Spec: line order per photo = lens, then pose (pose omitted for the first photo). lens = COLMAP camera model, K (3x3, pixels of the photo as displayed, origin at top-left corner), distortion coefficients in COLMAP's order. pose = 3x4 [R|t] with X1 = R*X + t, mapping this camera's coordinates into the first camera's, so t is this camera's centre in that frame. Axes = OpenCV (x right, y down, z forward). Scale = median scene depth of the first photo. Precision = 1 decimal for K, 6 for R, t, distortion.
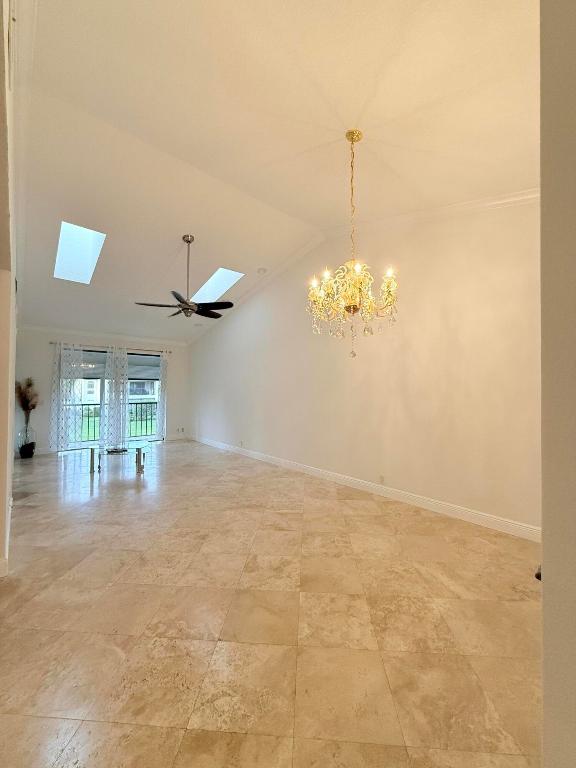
lens RADIAL K [[306.8, 0, 288.6], [0, 306.8, 378.9], [0, 0, 1]] dist [0.001351, -0.000343]
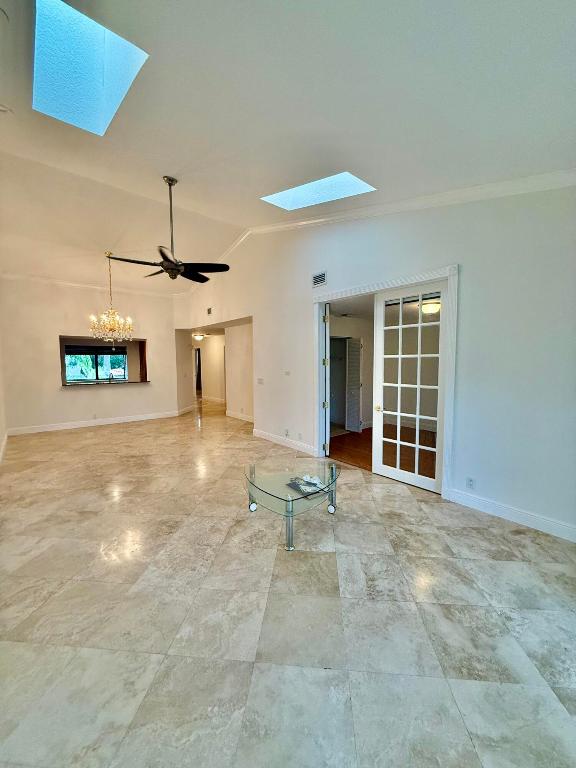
lens RADIAL K [[306.8, 0, 284.3], [0, 306.8, 390.5], [0, 0, 1]] dist [0.001351, -0.000343]
pose [[-0.999306, -0.003005, 0.037129, -1.261593], [-0.000591, 0.997895, 0.064849, 0.092076], [-0.037246, 0.064782, -0.997204, 3.500262]]
